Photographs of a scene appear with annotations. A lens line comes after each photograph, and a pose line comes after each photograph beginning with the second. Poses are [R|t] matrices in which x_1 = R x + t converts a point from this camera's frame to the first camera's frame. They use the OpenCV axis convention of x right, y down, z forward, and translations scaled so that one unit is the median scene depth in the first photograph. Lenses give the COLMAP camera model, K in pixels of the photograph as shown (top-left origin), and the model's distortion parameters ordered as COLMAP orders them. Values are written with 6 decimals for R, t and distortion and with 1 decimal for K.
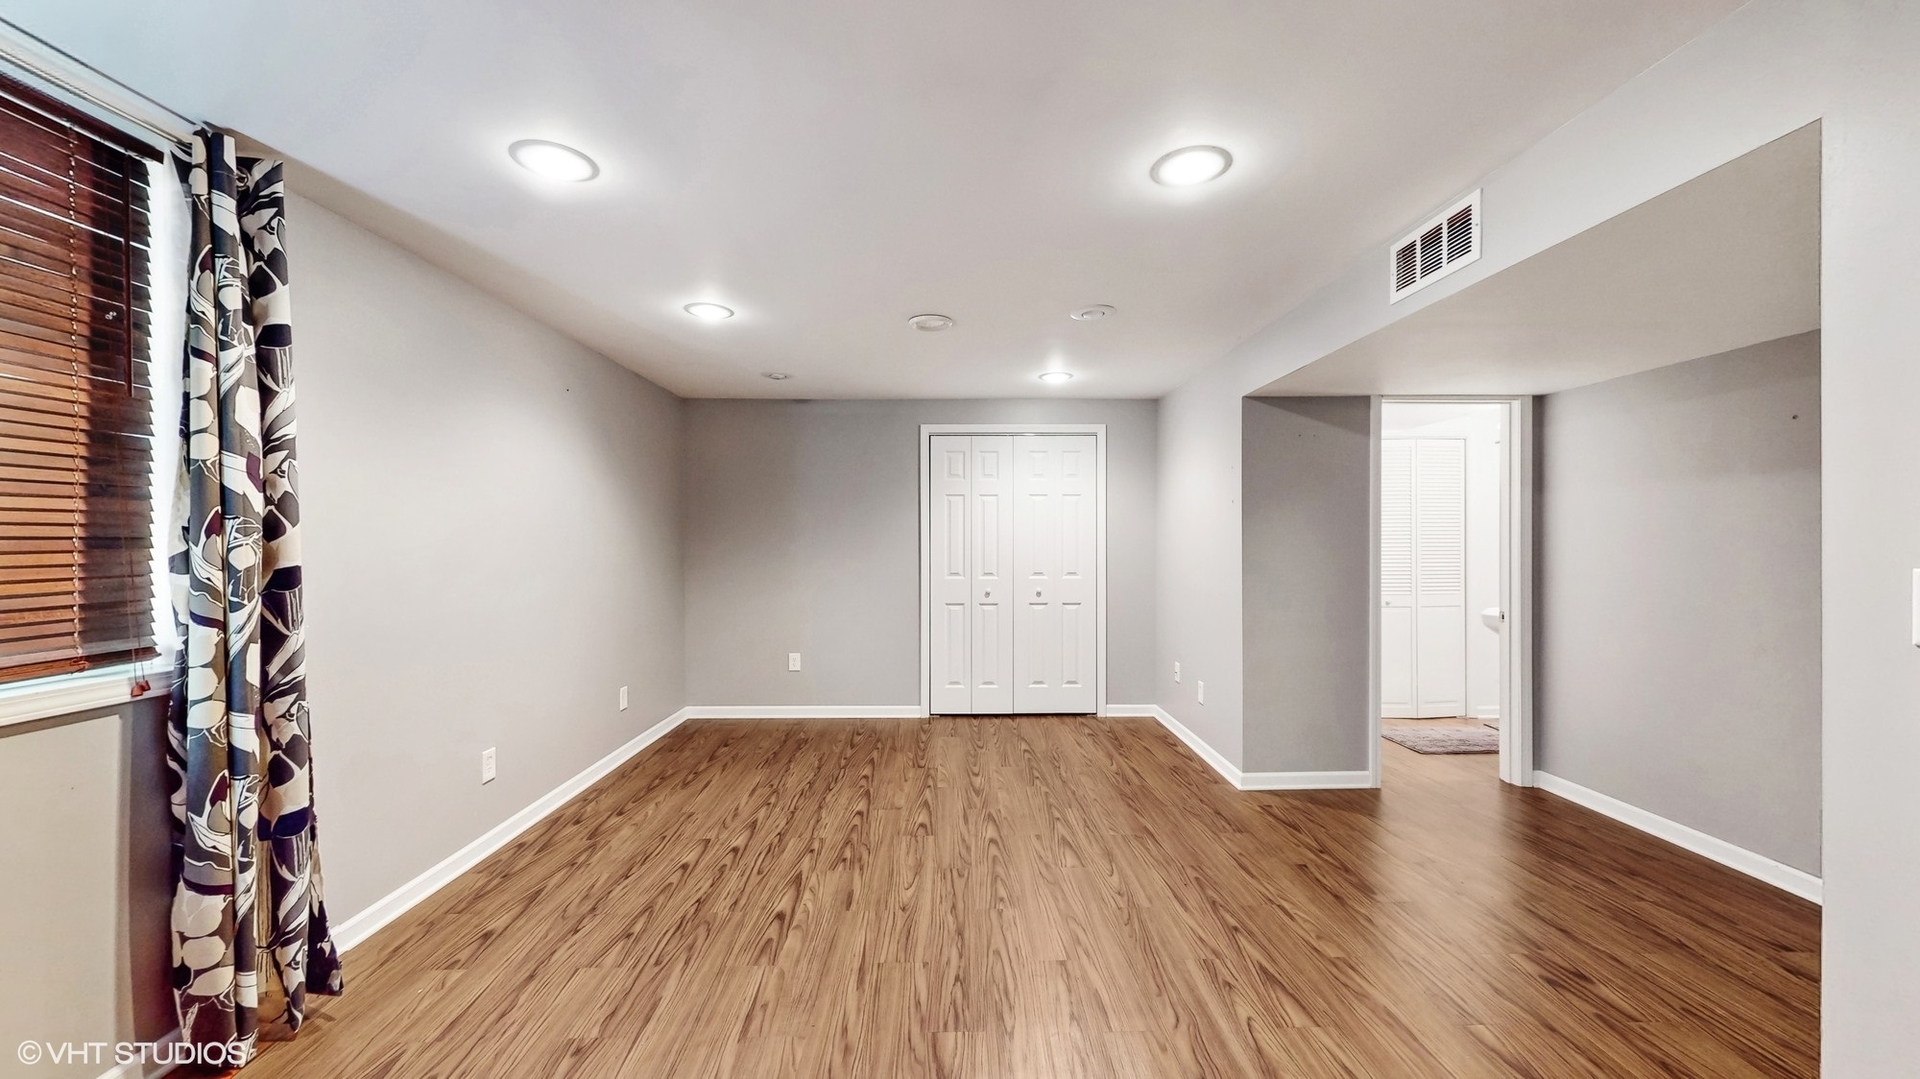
lens RADIAL K [[711.1, 0, 960.0], [0, 711.1, 539.5], [0, 0, 1]] dist [0.000480, -0.000029]
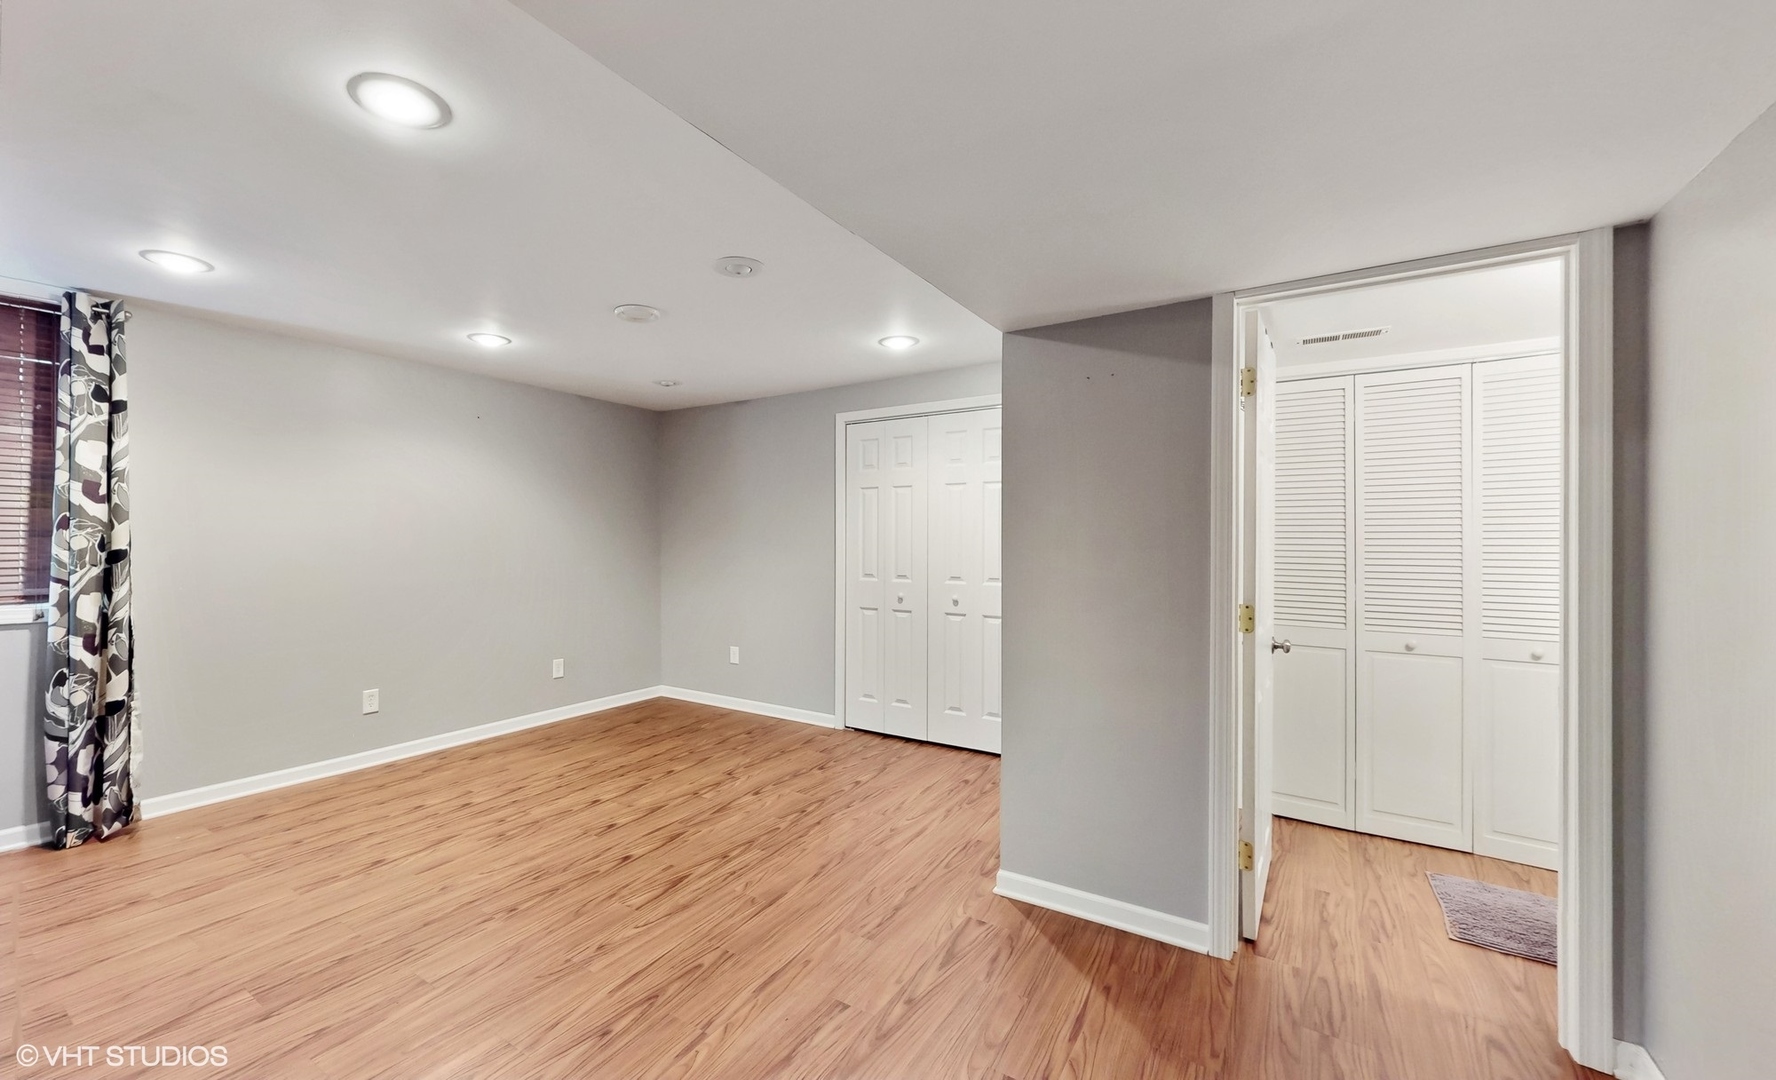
lens RADIAL K [[709.0, 0, 798.1], [0, 709.0, 534.4], [0, 0, 1]] dist [-0.000423, -0.000093]
pose [[0.809062, -0.000167, -0.587723, 0.738743], [-0.004636, 0.999967, -0.006667, 0.005076], [0.587705, 0.008119, 0.809035, 0.360059]]
